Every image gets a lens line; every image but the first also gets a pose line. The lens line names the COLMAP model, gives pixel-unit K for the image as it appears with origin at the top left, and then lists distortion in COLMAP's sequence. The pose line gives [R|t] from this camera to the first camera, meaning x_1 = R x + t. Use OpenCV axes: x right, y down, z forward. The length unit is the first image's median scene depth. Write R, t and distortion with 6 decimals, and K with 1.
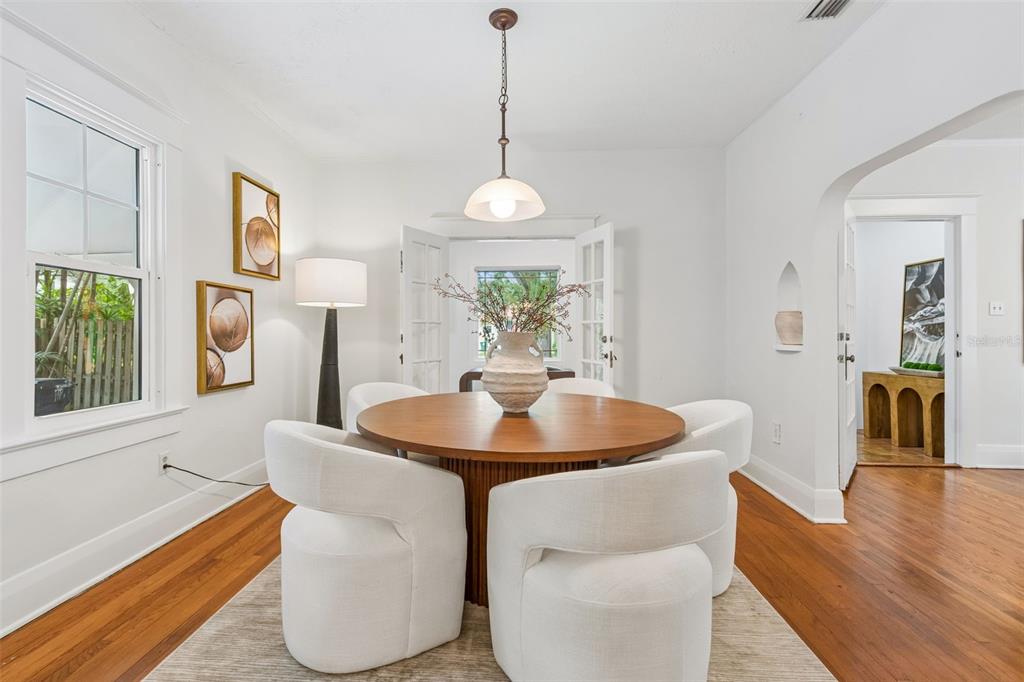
lens RADIAL K [[474.8, 0, 511.1], [0, 474.8, 331.0], [0, 0, 1]] dist [0.003239, 0.001221]
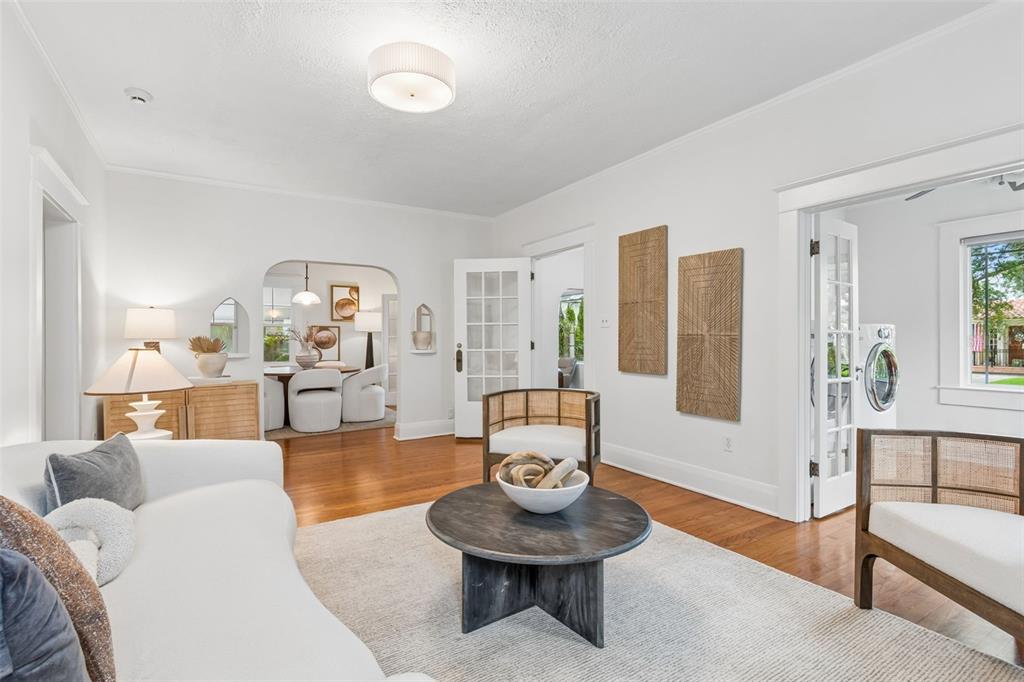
lens RADIAL K [[474.8, 0, 503.1], [0, 474.8, 343.3], [0, 0, 1]] dist [0.003239, 0.001221]
pose [[0.569279, 0.003709, -0.822136, 2.456409], [0.008527, 0.999909, 0.010415, -0.011451], [0.822100, -0.012939, 0.569196, 0.247374]]
